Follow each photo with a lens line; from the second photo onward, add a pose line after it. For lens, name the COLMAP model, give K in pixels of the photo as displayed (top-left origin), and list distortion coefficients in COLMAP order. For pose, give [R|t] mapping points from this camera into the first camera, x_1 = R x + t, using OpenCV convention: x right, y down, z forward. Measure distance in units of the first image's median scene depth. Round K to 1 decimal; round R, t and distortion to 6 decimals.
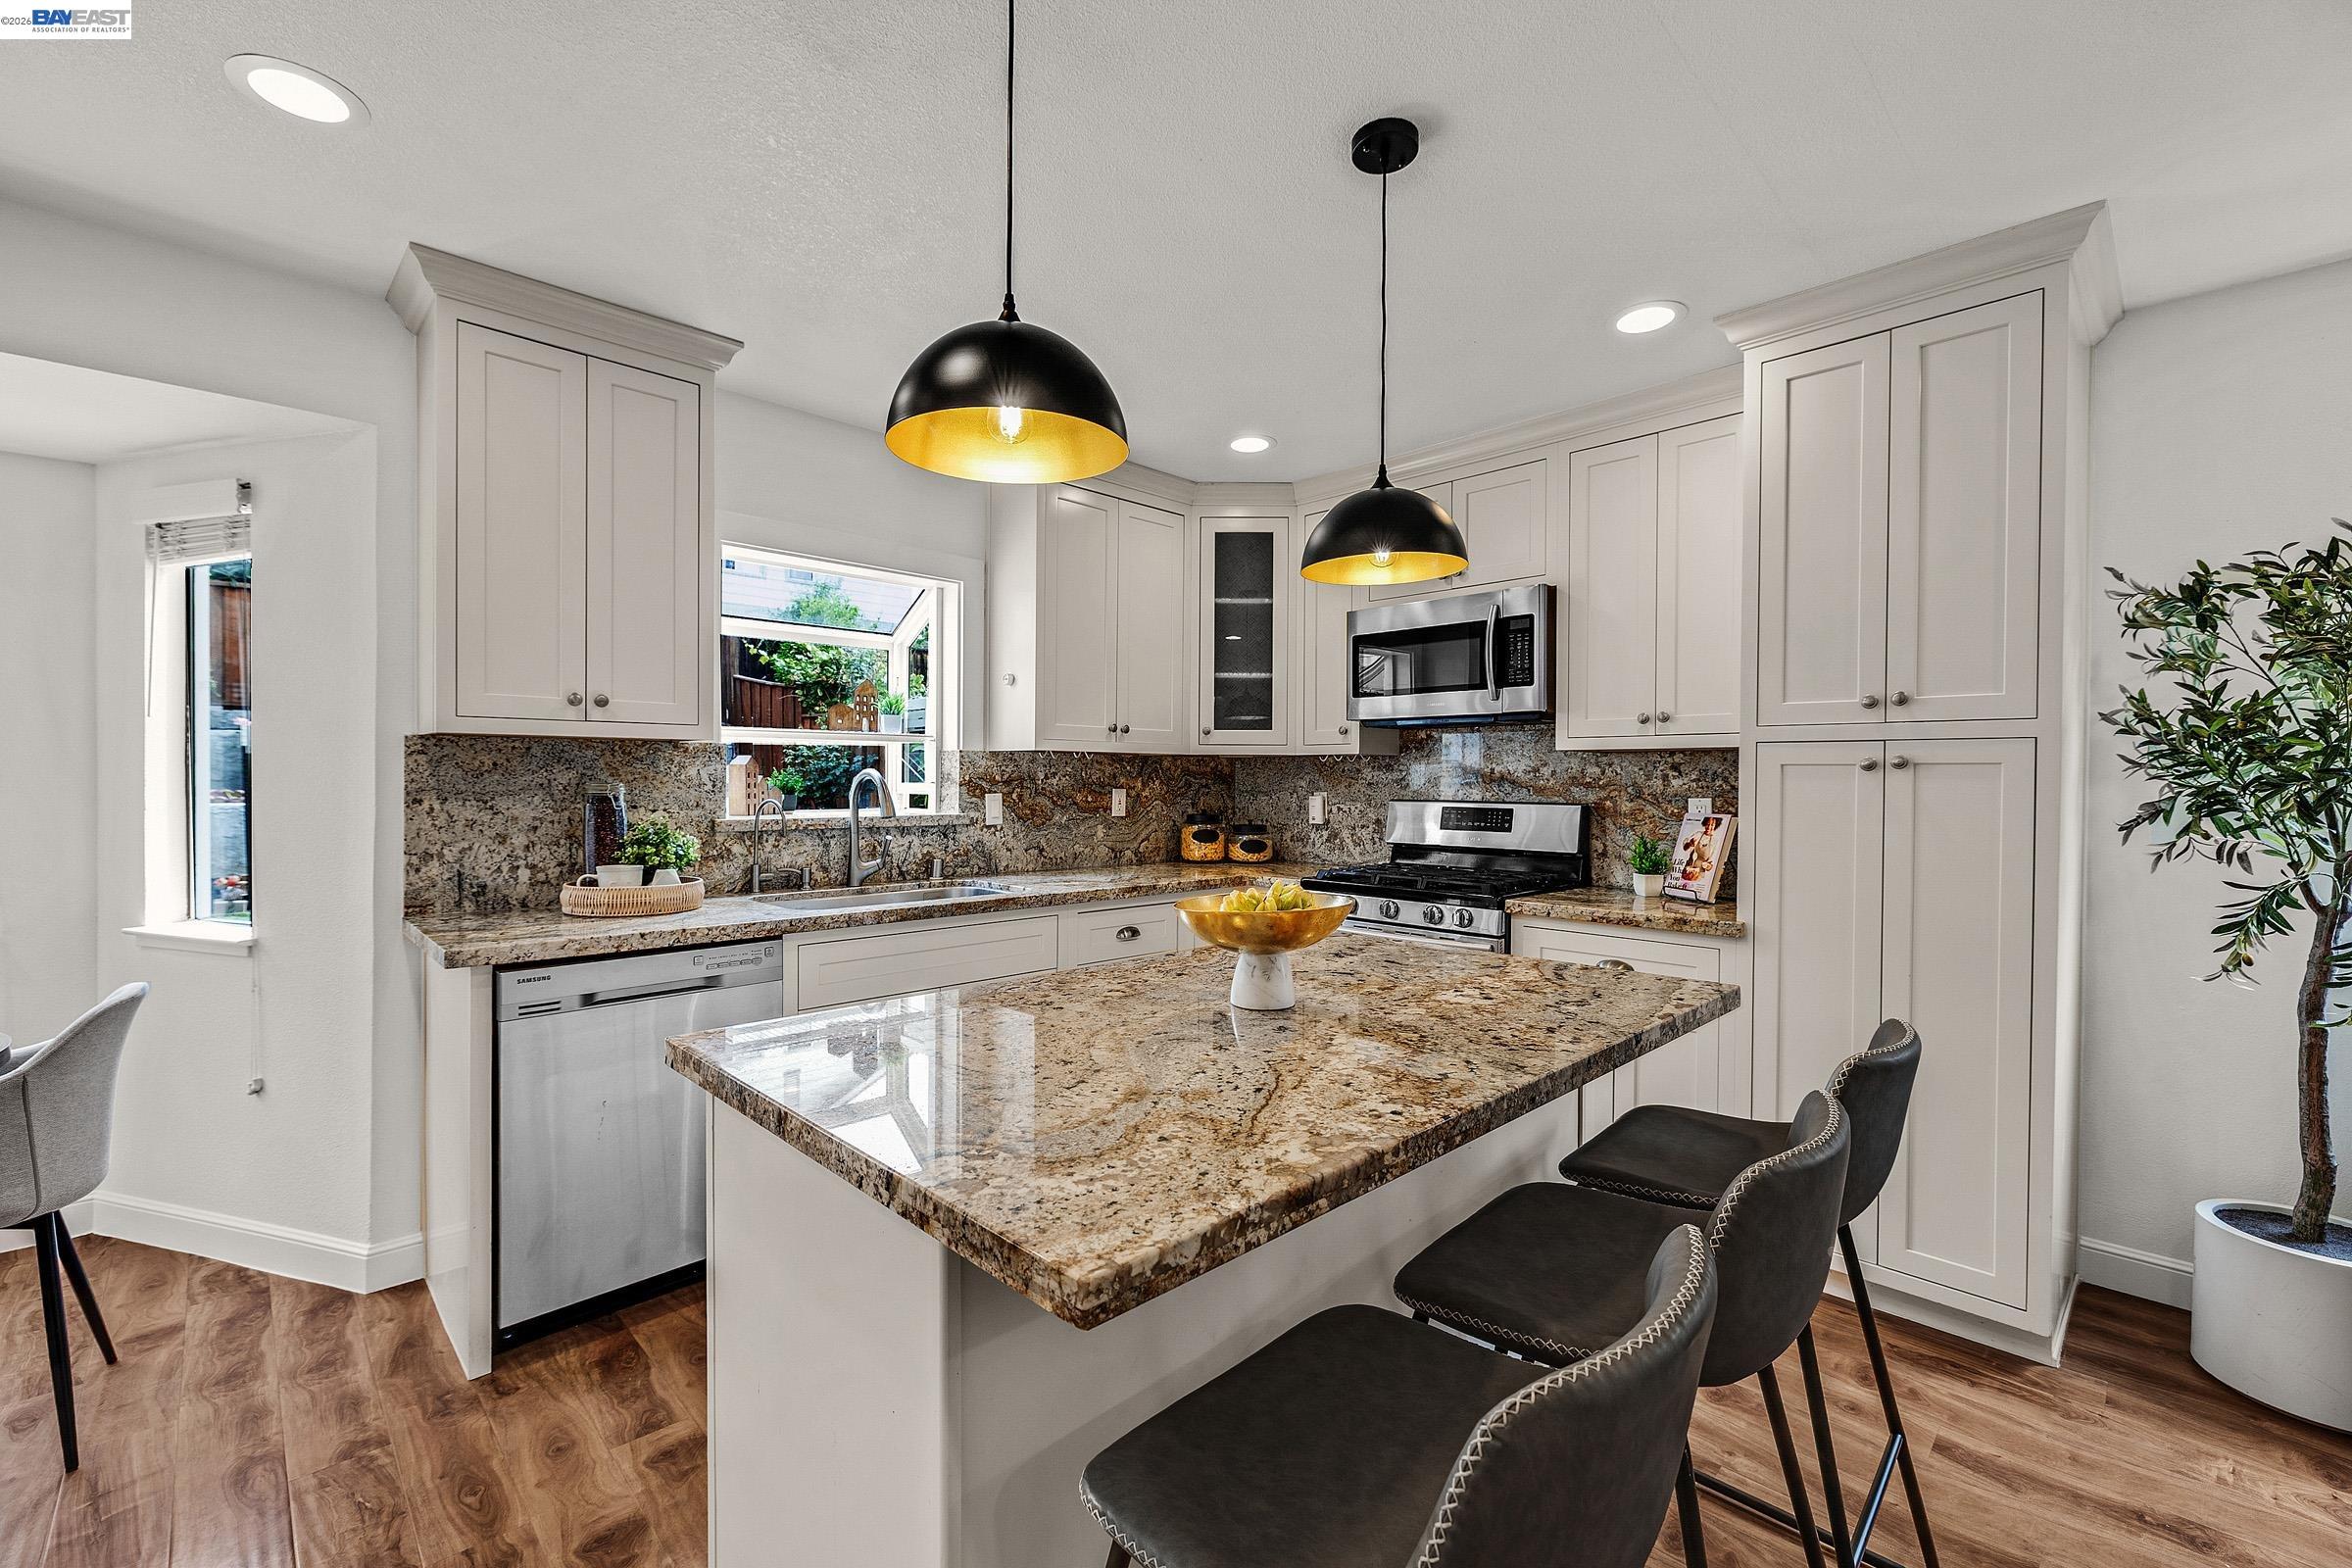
lens RADIAL K [[980.5, 0, 1173.6], [0, 980.5, 787.4], [0, 0, 1]] dist [-0.002251, 0.000253]
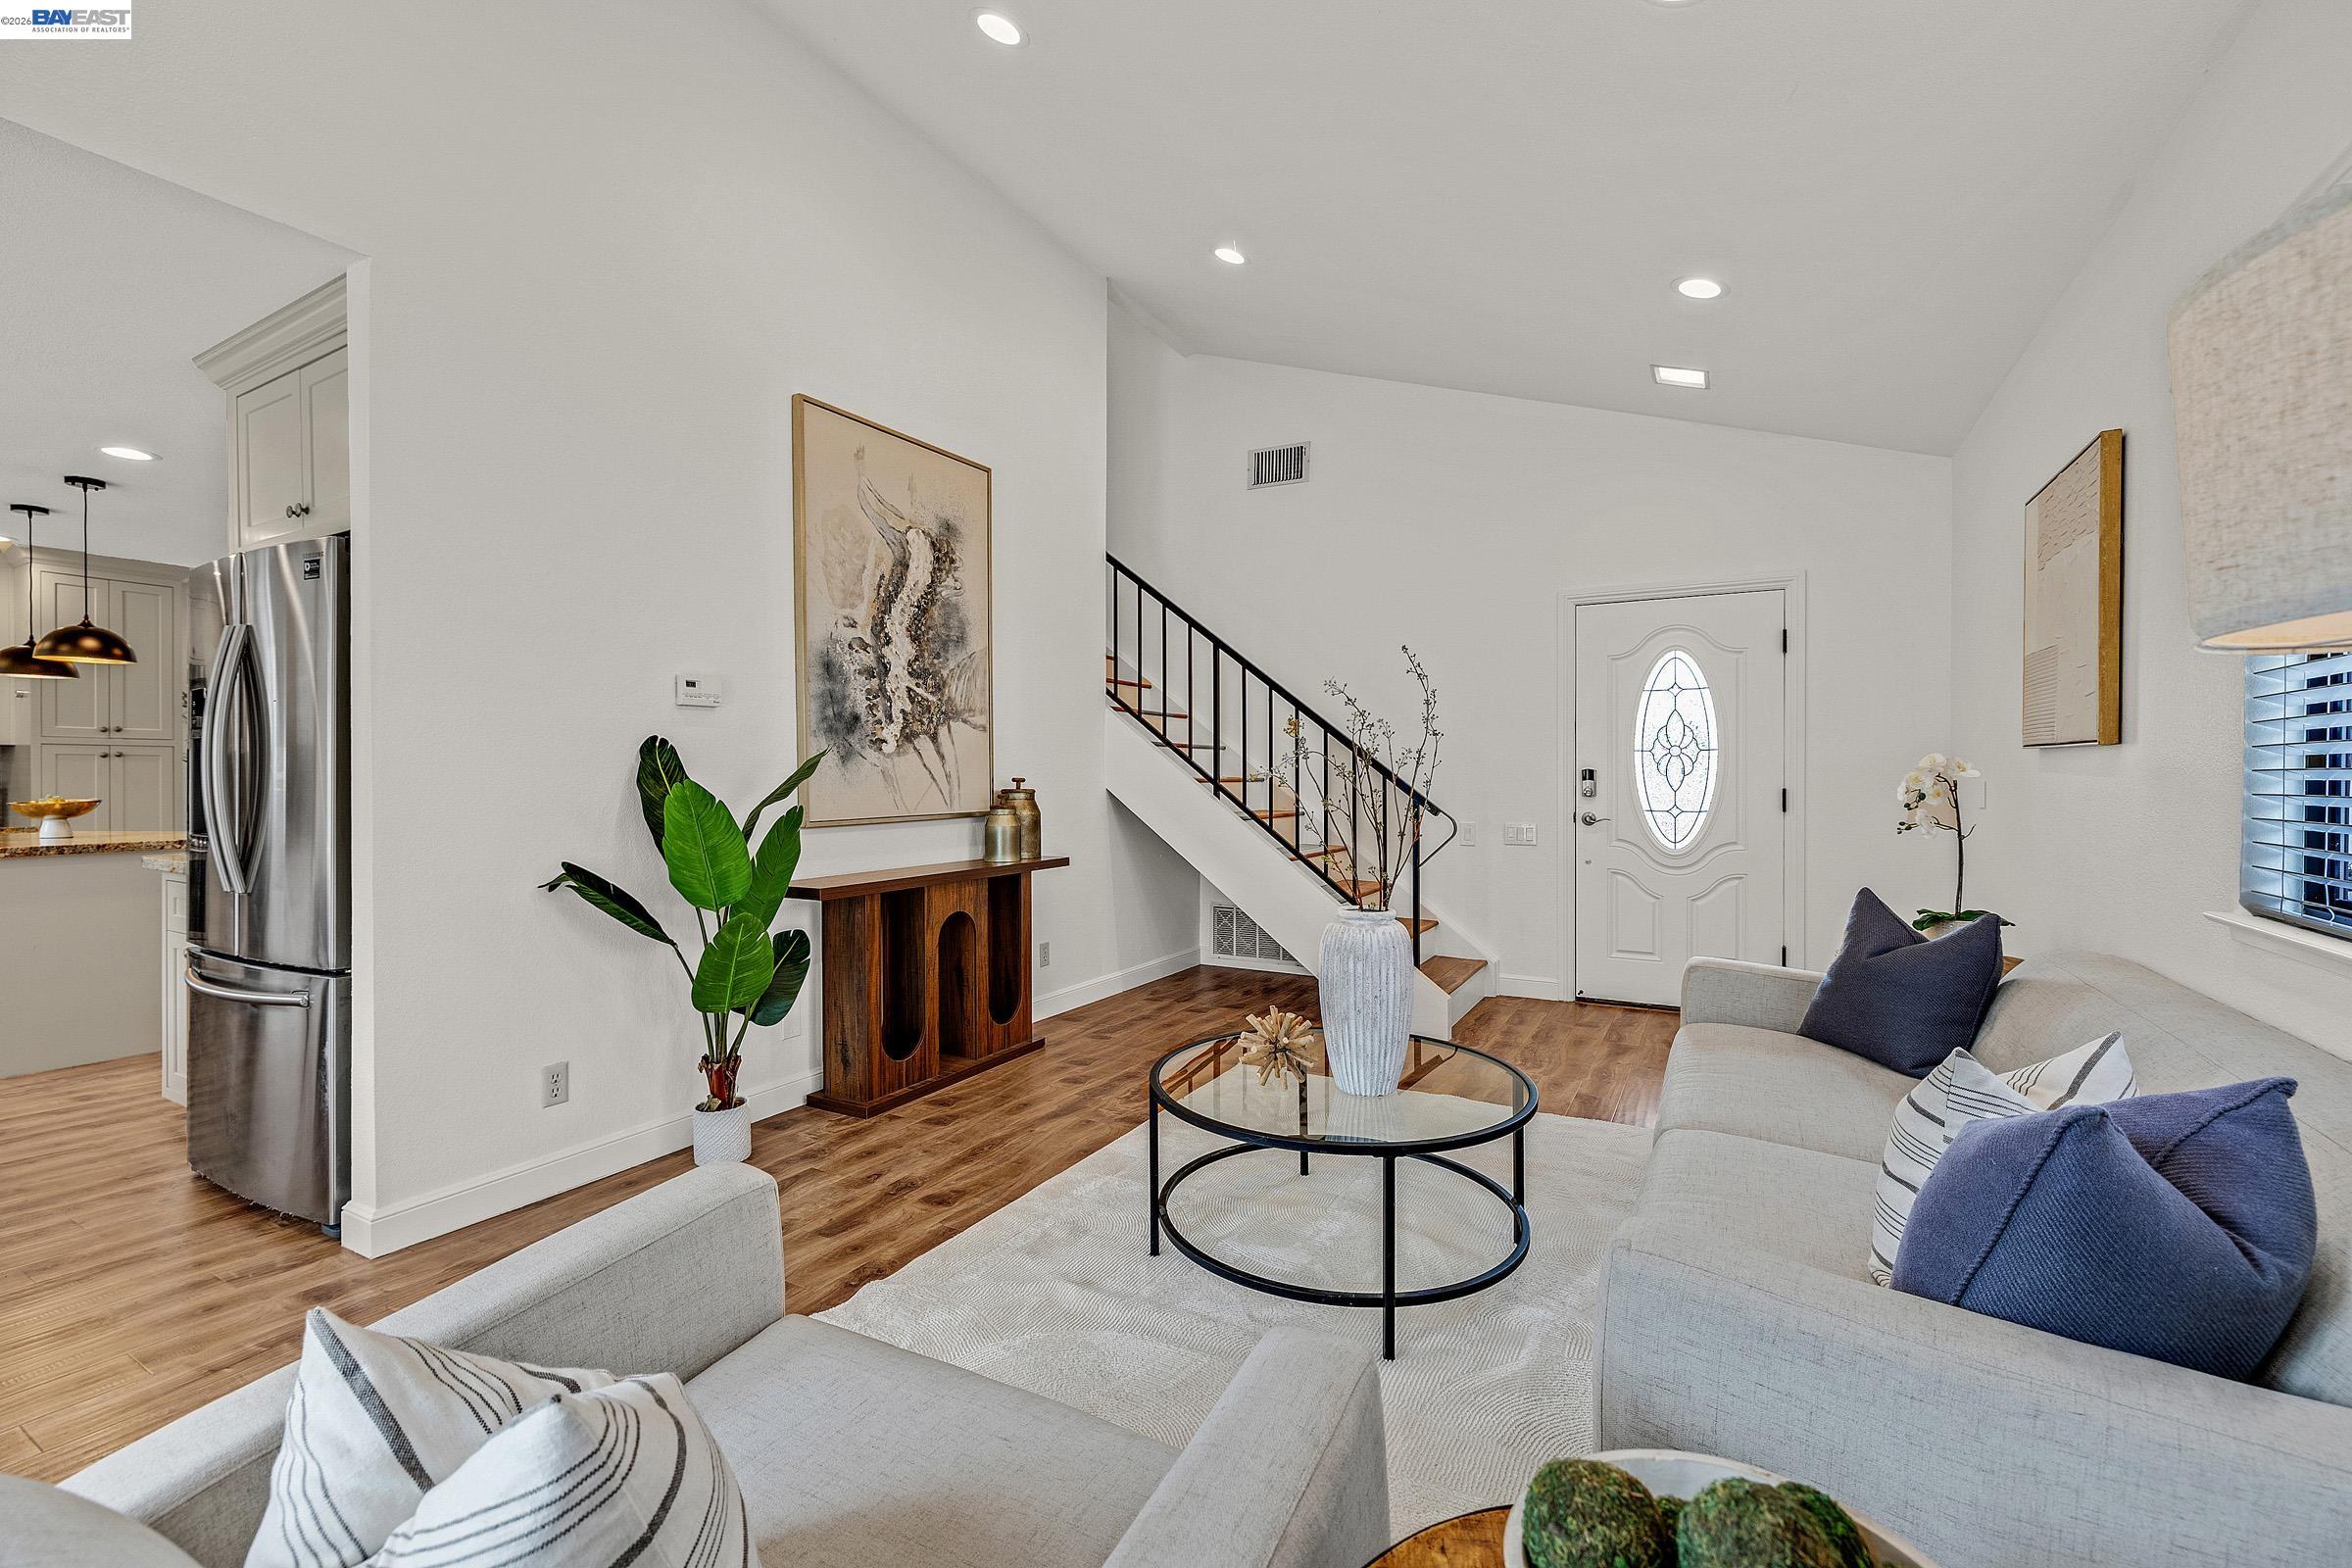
lens RADIAL K [[981.9, 0, 1171.0], [0, 981.9, 784.5], [0, 0, 1]] dist [-0.002130, 0.000311]
pose [[-0.276821, -0.016771, 0.960775, -1.730851], [0.008526, 0.999765, 0.019909, 0.017740], [-0.960884, 0.013703, -0.276613, -0.643897]]
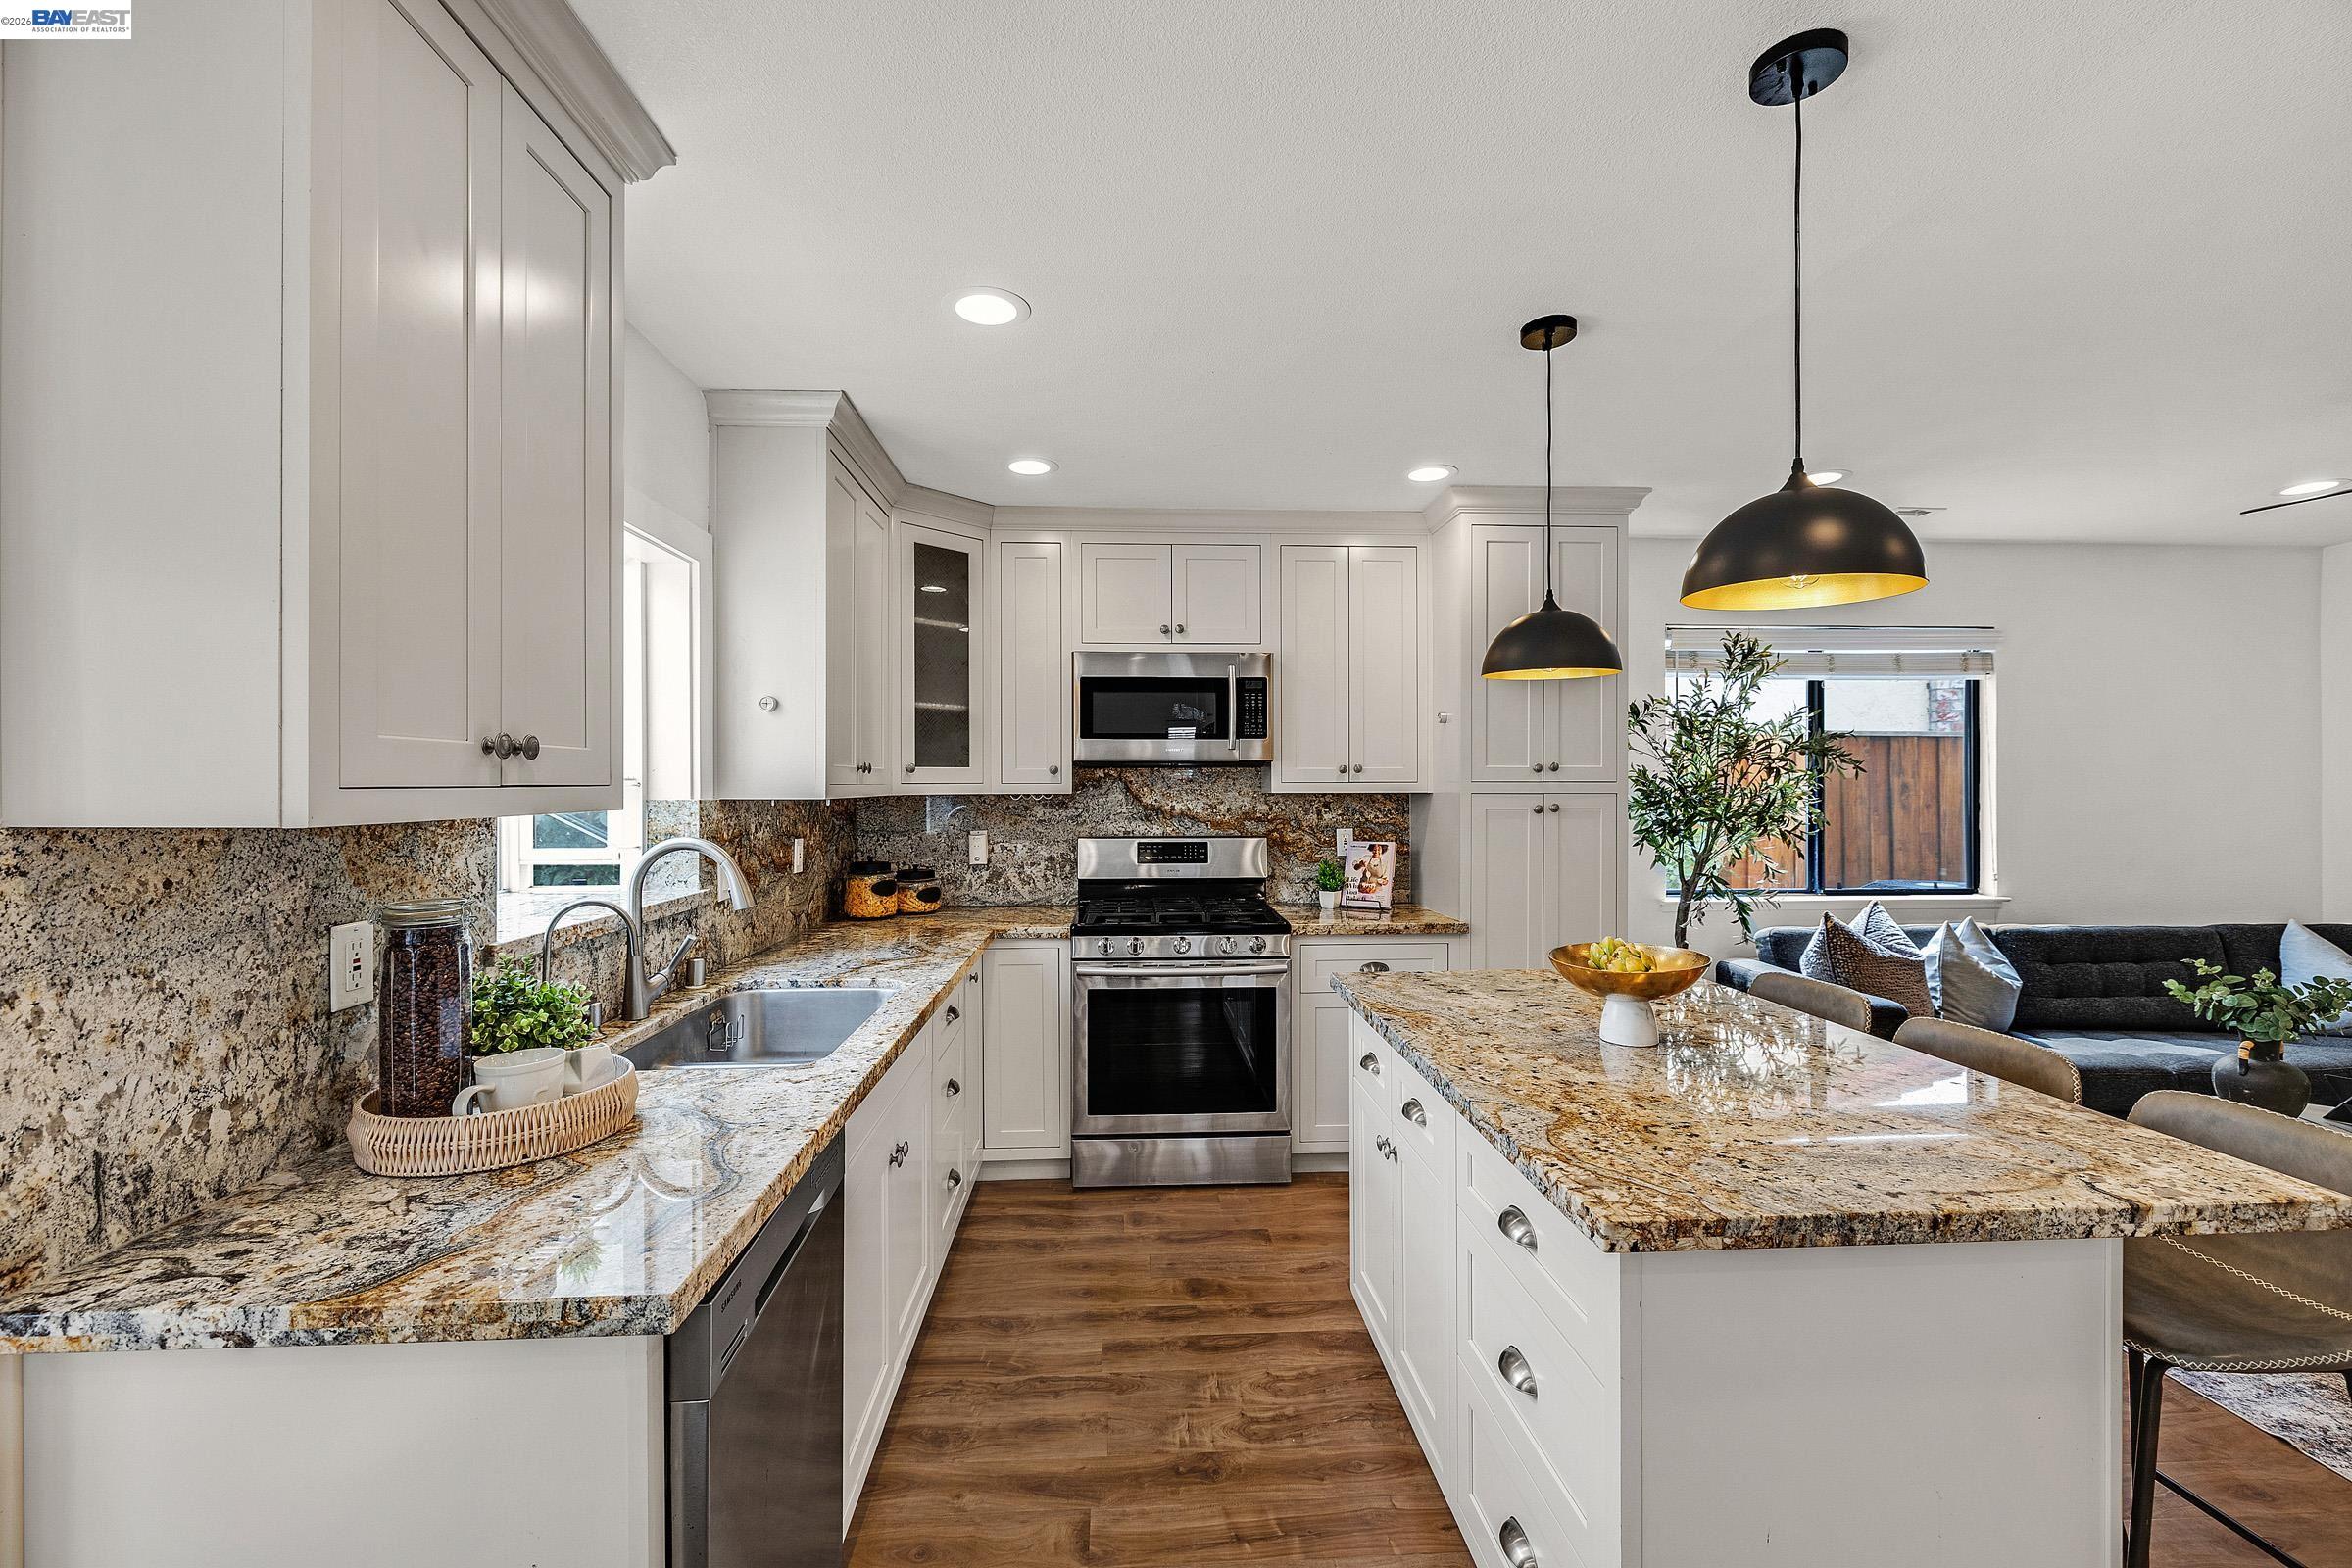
lens RADIAL K [[981.9, 0, 1171.0], [0, 981.9, 784.5], [0, 0, 1]] dist [-0.002130, 0.000311]
pose [[0.657862, -0.008425, 0.753091, -0.586171], [0.012187, 0.999926, 0.000539, -0.050296], [-0.753040, 0.008823, 0.657916, 0.309385]]
